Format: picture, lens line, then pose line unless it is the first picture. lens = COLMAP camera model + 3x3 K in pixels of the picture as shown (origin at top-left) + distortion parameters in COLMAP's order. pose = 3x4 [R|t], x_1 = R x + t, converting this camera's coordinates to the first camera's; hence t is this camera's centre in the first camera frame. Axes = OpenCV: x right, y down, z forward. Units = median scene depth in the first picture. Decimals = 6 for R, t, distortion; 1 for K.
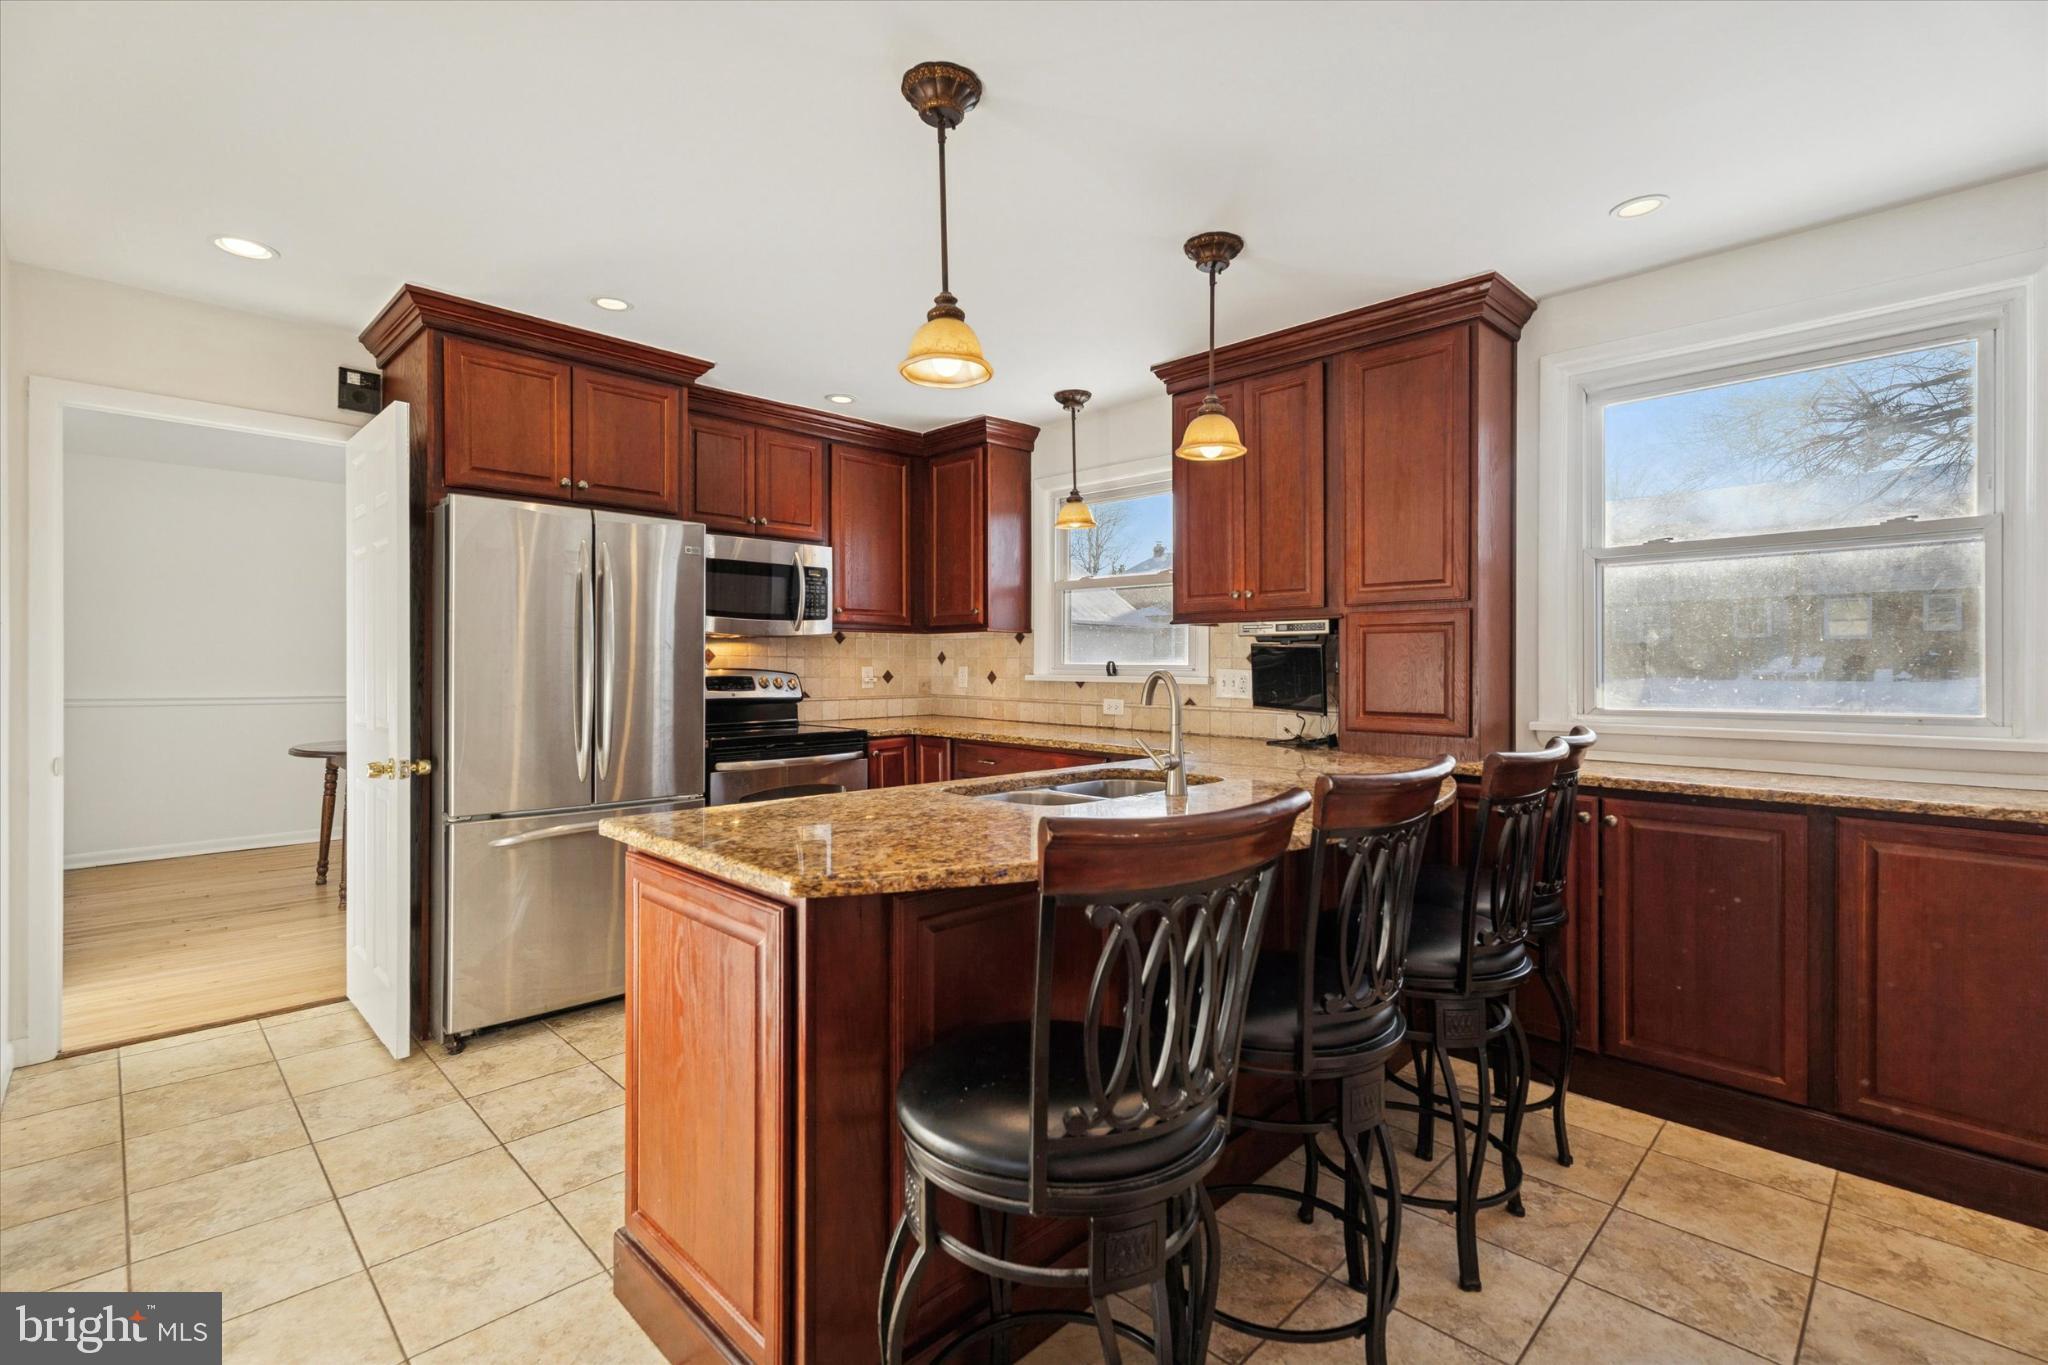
lens RADIAL K [[917.2, 0, 993.5], [0, 917.2, 665.6], [0, 0, 1]] dist [0.000888, -0.000131]
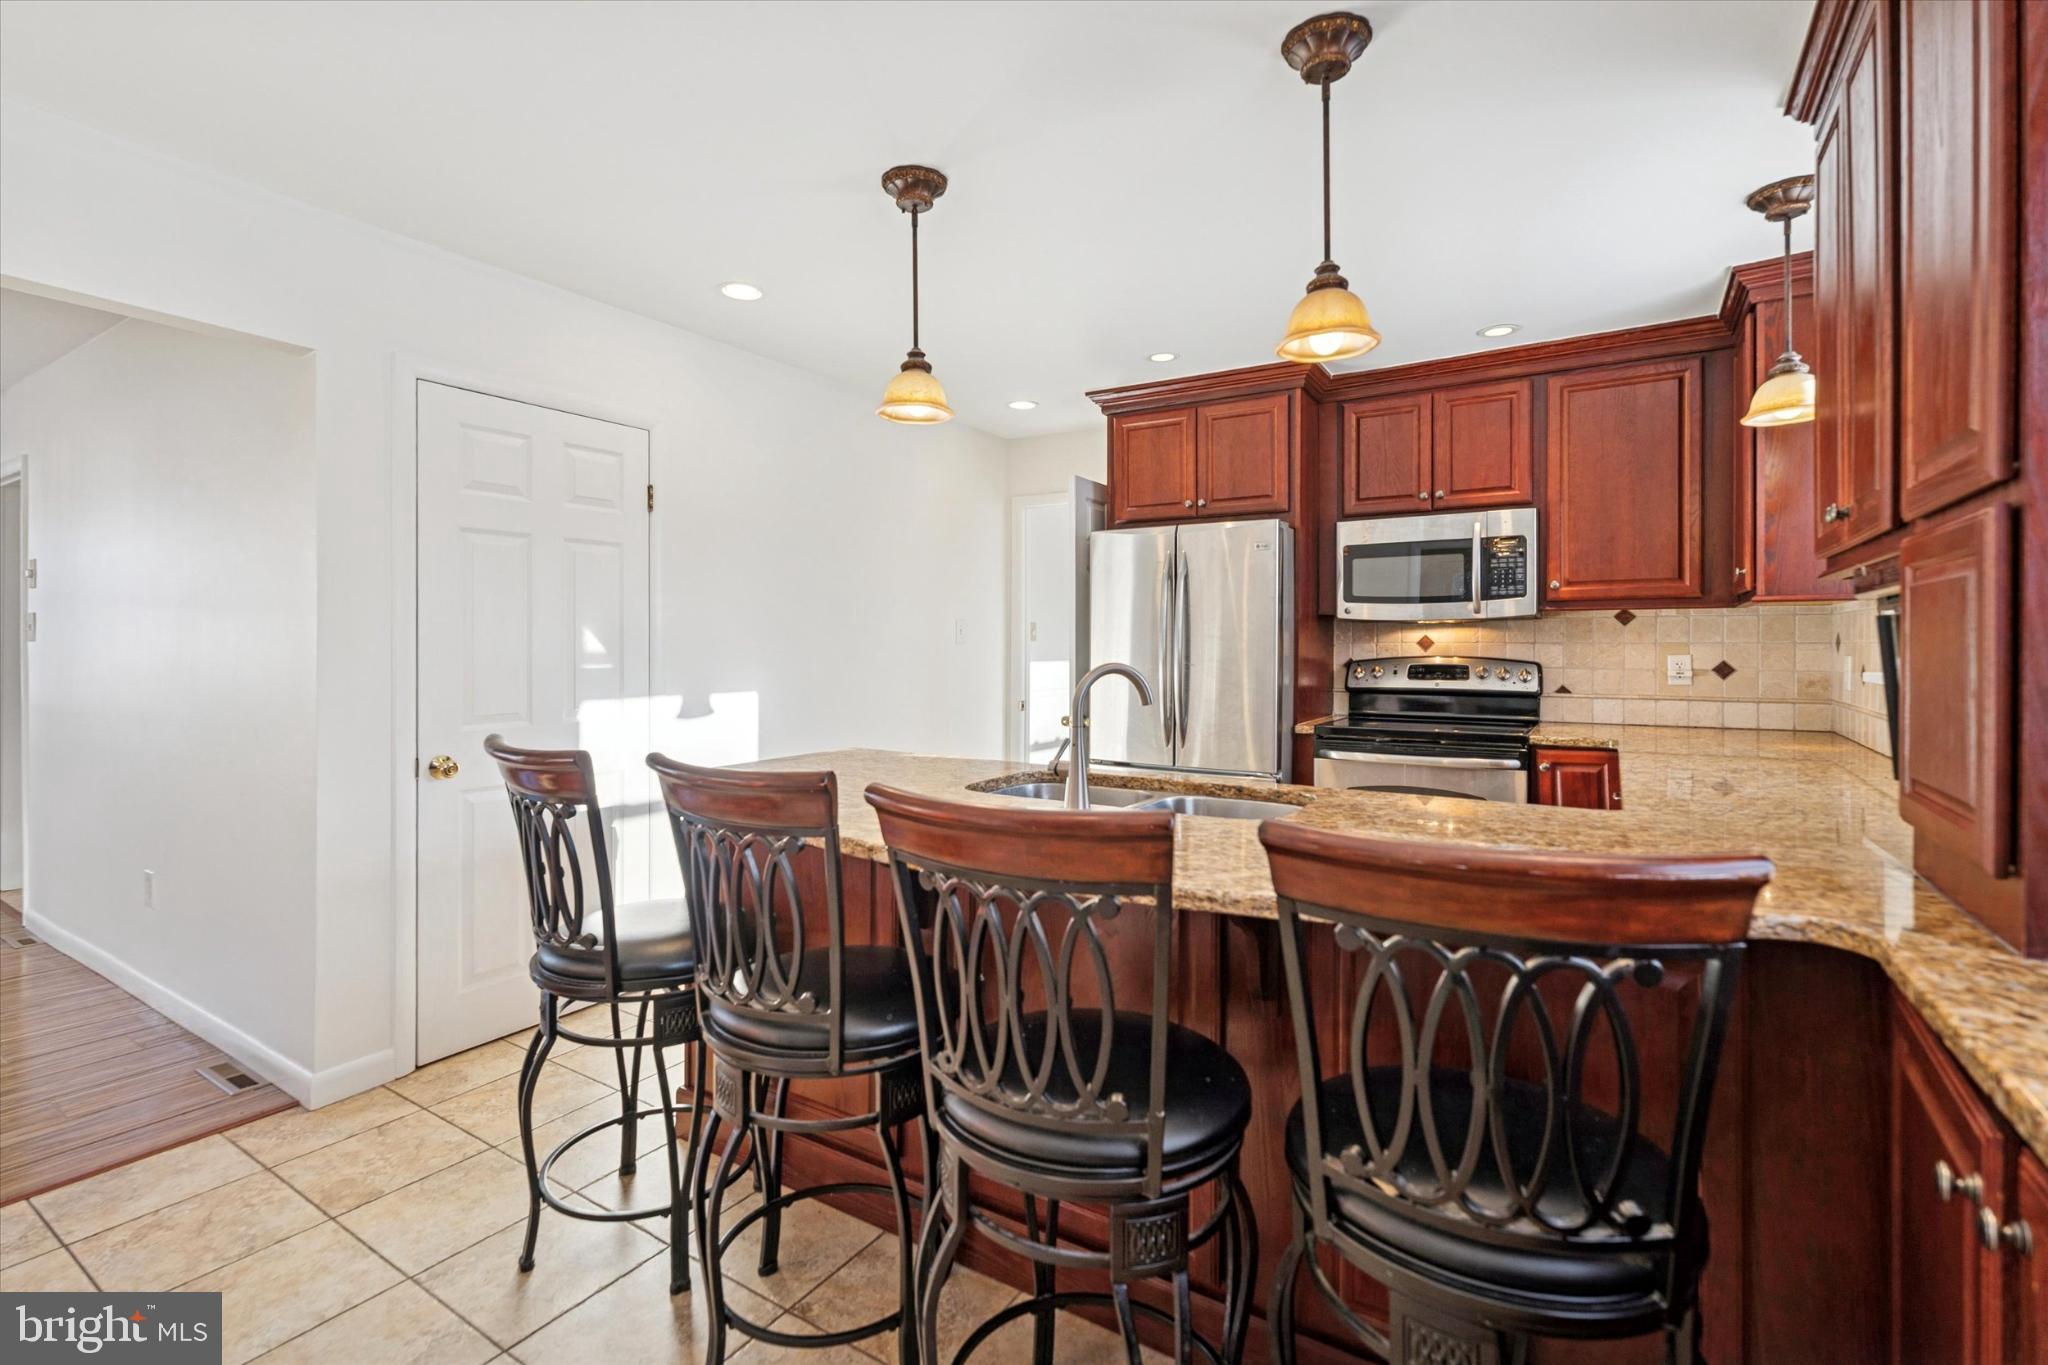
lens RADIAL K [[928.0, 0, 1025.5], [0, 928.0, 651.4], [0, 0, 1]] dist [0.000277, 0.000136]
pose [[0.227467, 0.003434, -0.973780, 0.663843], [-0.000500, 0.999994, 0.003409, -0.005970], [0.973786, -0.000289, 0.227467, 0.479674]]
